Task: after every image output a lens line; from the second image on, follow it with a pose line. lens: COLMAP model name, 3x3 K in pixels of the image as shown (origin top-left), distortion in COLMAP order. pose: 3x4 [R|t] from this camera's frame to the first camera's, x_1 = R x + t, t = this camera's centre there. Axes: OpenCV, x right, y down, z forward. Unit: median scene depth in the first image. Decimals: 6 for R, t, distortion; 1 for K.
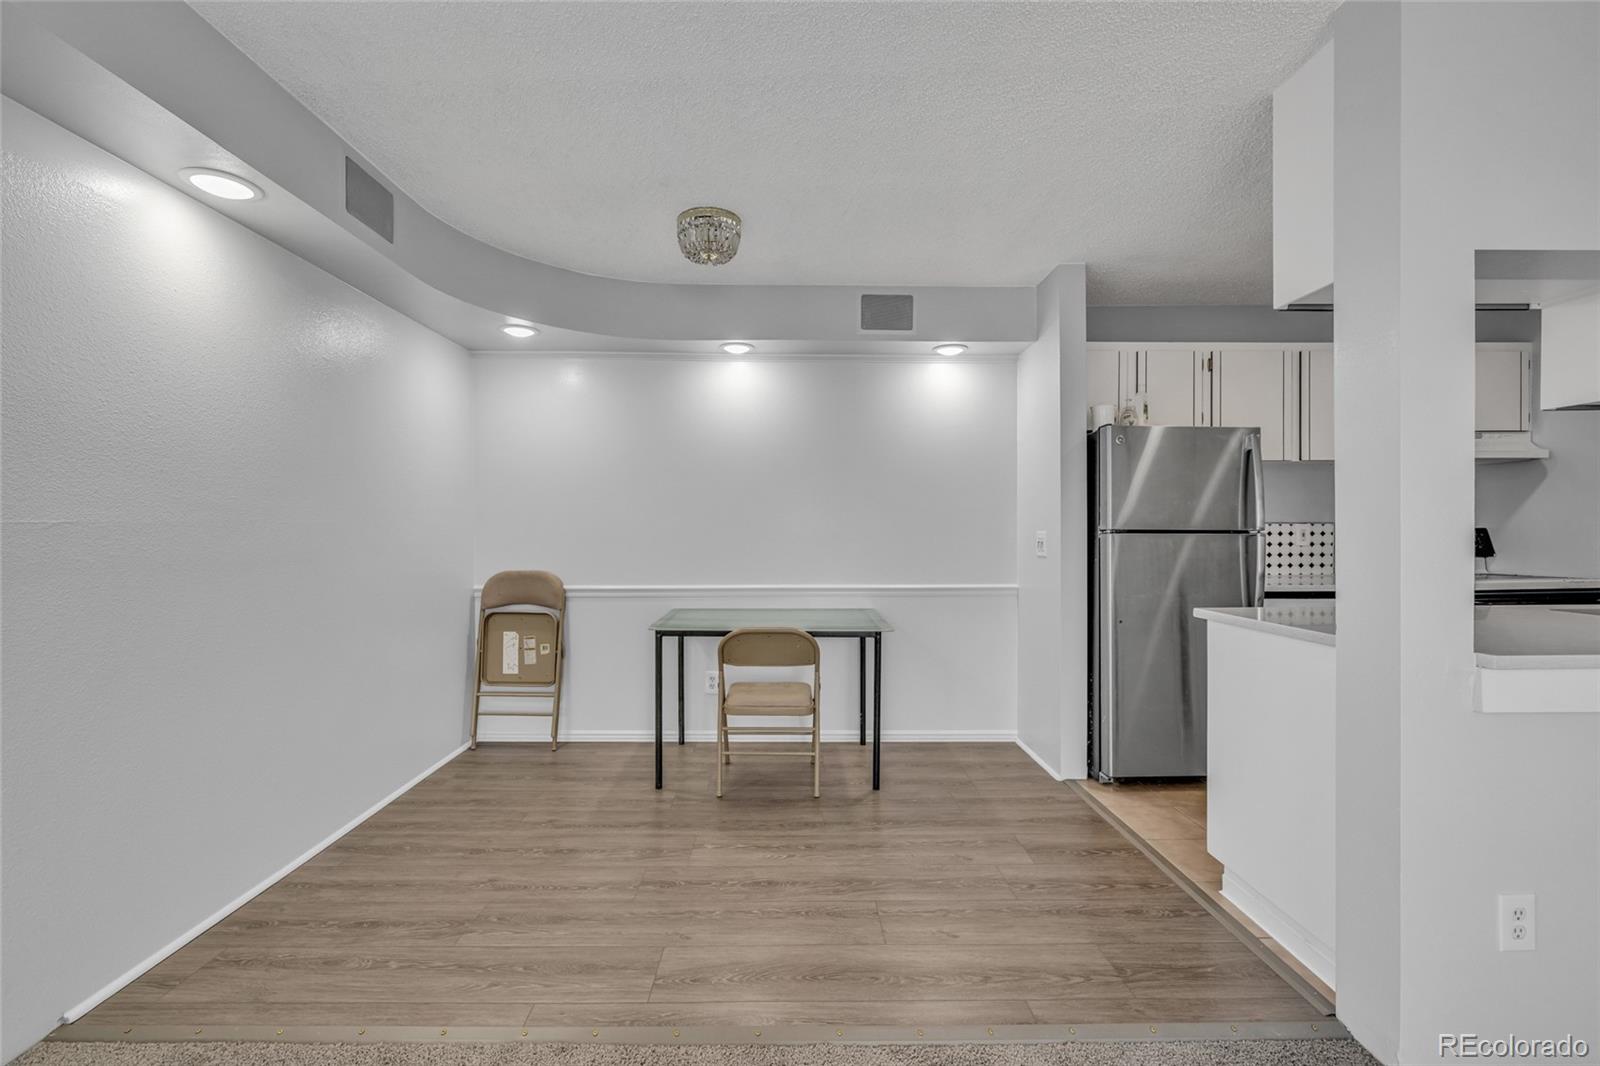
lens RADIAL K [[680.1, 0, 801.1], [0, 680.1, 539.2], [0, 0, 1]] dist [-0.000394, 0.000214]
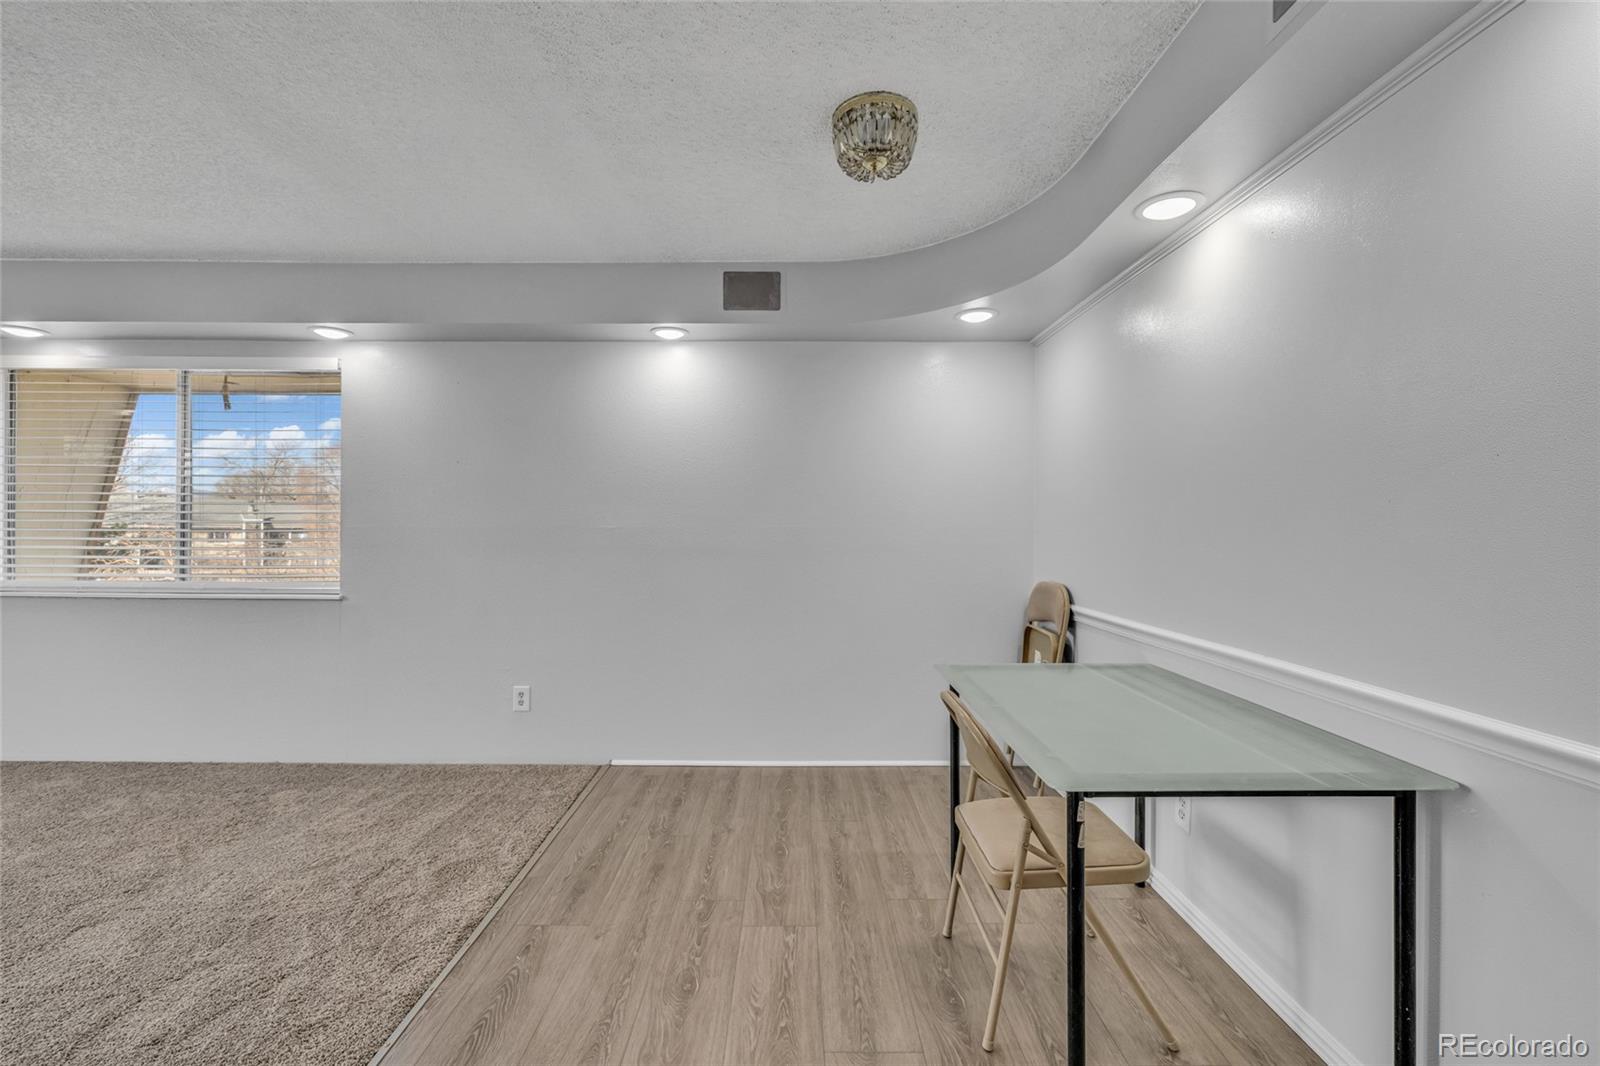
lens RADIAL K [[683.9, 0, 789.0], [0, 683.9, 520.7], [0, 0, 1]] dist [-0.000503, -0.000055]
pose [[-0.013657, -0.000044, -0.999907, 0.528722], [-0.017636, 0.999844, 0.000197, -0.029648], [0.999751, 0.017637, -0.013656, 0.794150]]
